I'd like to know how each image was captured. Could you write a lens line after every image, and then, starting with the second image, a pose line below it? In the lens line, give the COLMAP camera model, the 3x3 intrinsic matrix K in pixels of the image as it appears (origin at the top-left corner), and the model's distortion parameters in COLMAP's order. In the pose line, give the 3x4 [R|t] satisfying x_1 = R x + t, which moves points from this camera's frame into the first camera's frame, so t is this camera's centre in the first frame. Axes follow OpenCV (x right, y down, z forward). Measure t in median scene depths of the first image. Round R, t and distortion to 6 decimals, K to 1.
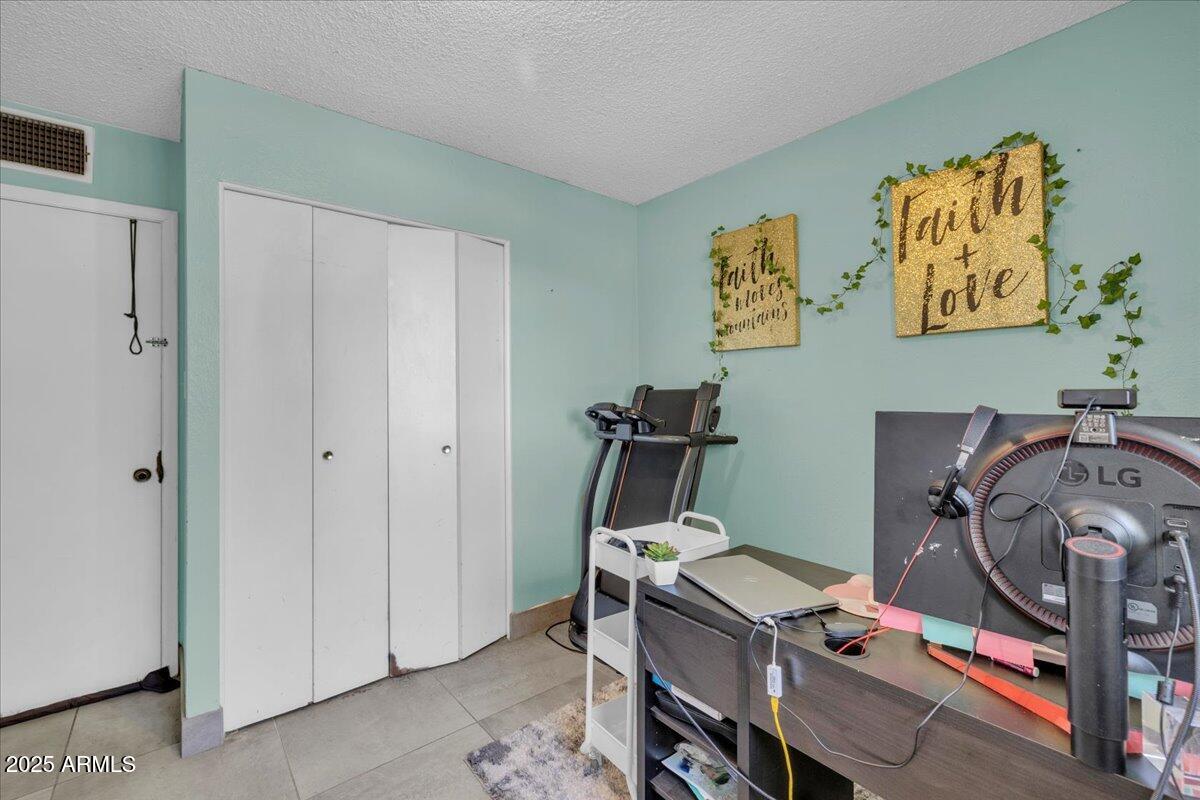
lens RADIAL K [[514.1, 0, 601.6], [0, 514.1, 394.5], [0, 0, 1]] dist [0.001372, 0.000303]
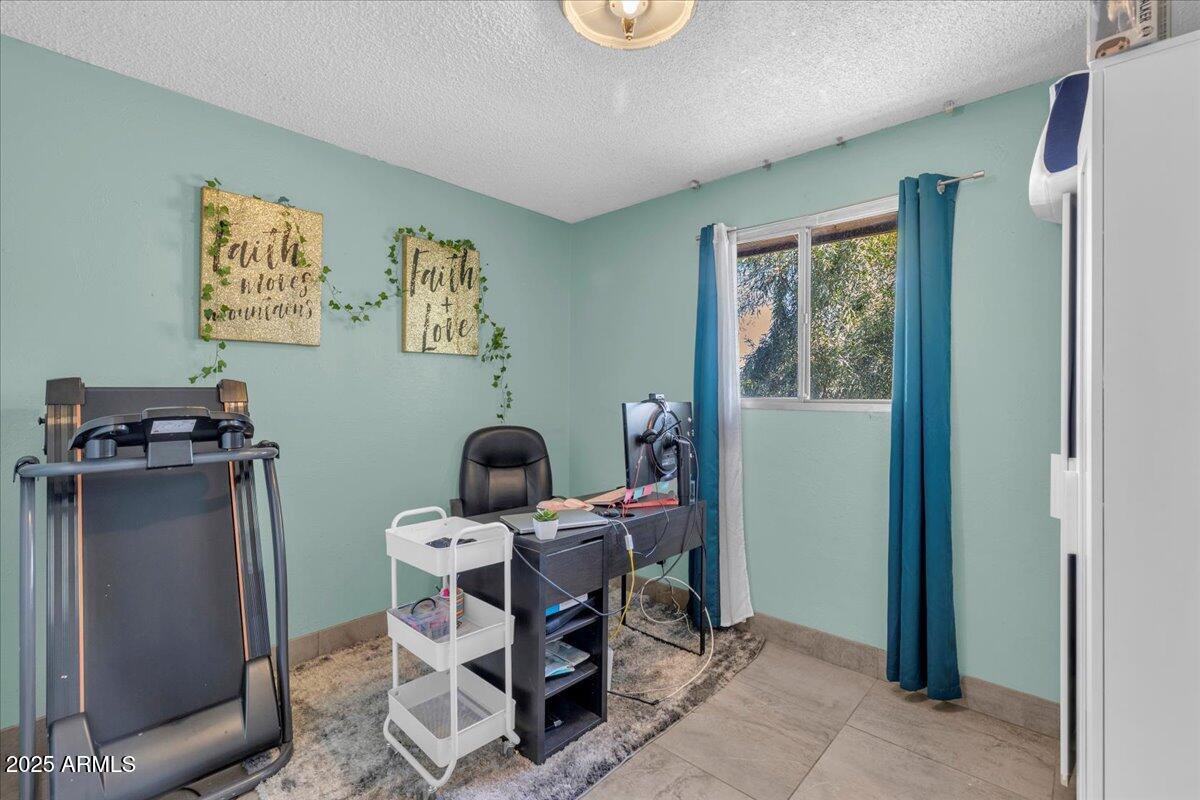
lens RADIAL K [[514.1, 0, 601.6], [0, 514.1, 394.5], [0, 0, 1]] dist [0.001372, 0.000303]
pose [[-0.114219, 0.012447, 0.993378, -0.806707], [0.004724, 0.999917, -0.011986, 0.014841], [-0.993444, 0.003324, -0.114268, 0.685208]]
